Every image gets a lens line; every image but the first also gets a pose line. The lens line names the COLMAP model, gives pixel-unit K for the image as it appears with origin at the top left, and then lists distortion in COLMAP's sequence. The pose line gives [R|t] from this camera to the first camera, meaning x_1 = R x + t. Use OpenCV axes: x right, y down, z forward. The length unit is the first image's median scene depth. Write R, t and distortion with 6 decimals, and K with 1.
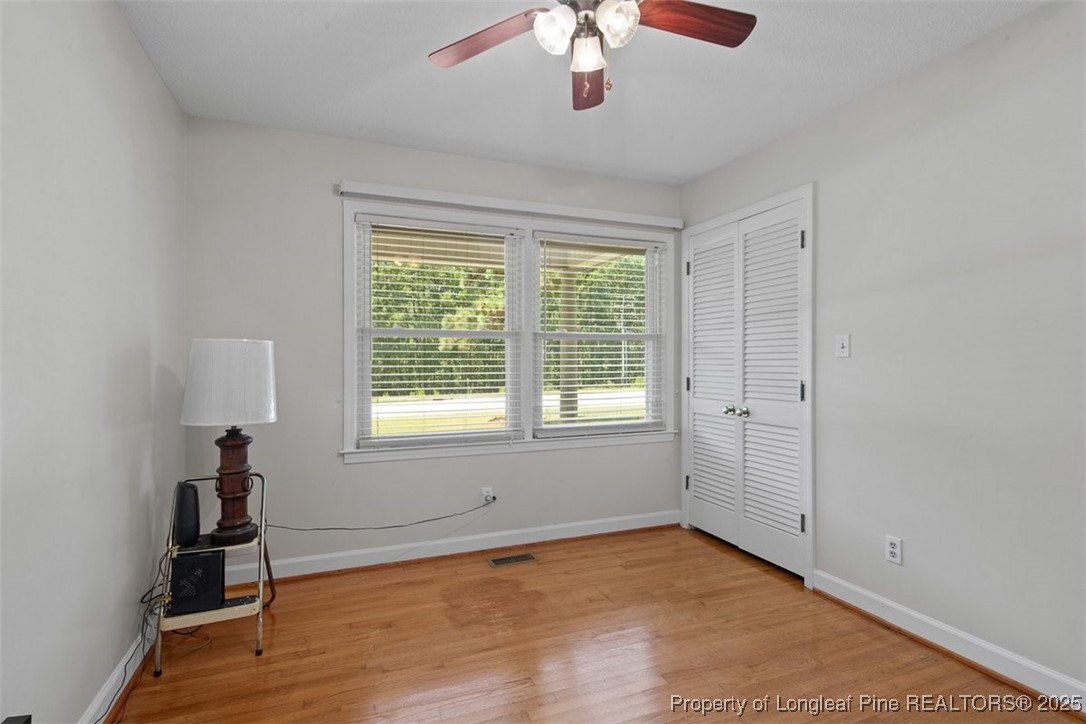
lens RADIAL K [[535.2, 0, 542.5], [0, 535.2, 362.3], [0, 0, 1]] dist [0.001025, -0.000490]
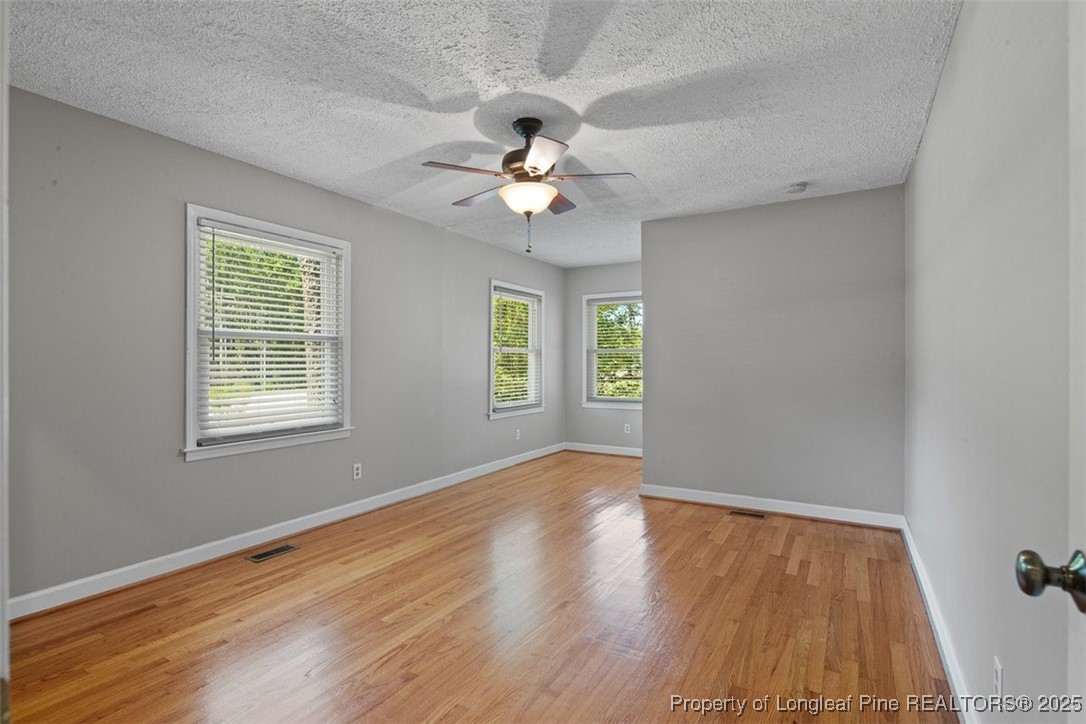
lens RADIAL K [[535.2, 0, 541.5], [0, 535.2, 362.0], [0, 0, 1]] dist [0.001025, -0.000490]
pose [[0.770279, 0.005768, 0.637681, -0.315678], [-0.004153, 0.999983, -0.004028, 0.000482], [-0.637693, 0.000454, 0.770290, -0.132160]]
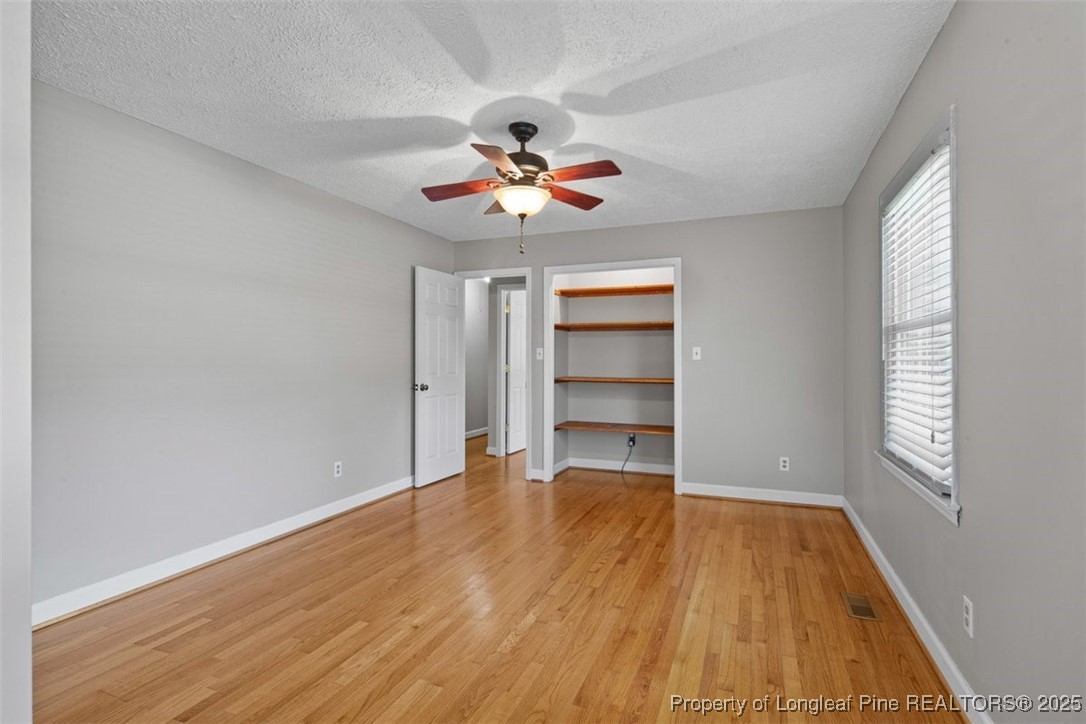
lens RADIAL K [[535.2, 0, 542.8], [0, 535.2, 361.9], [0, 0, 1]] dist [0.001025, -0.000490]
pose [[-0.672302, 0.004434, -0.740263, 0.854600], [0.002510, 0.999990, 0.003710, -0.003879], [0.740273, 0.000636, -0.672307, 1.172624]]
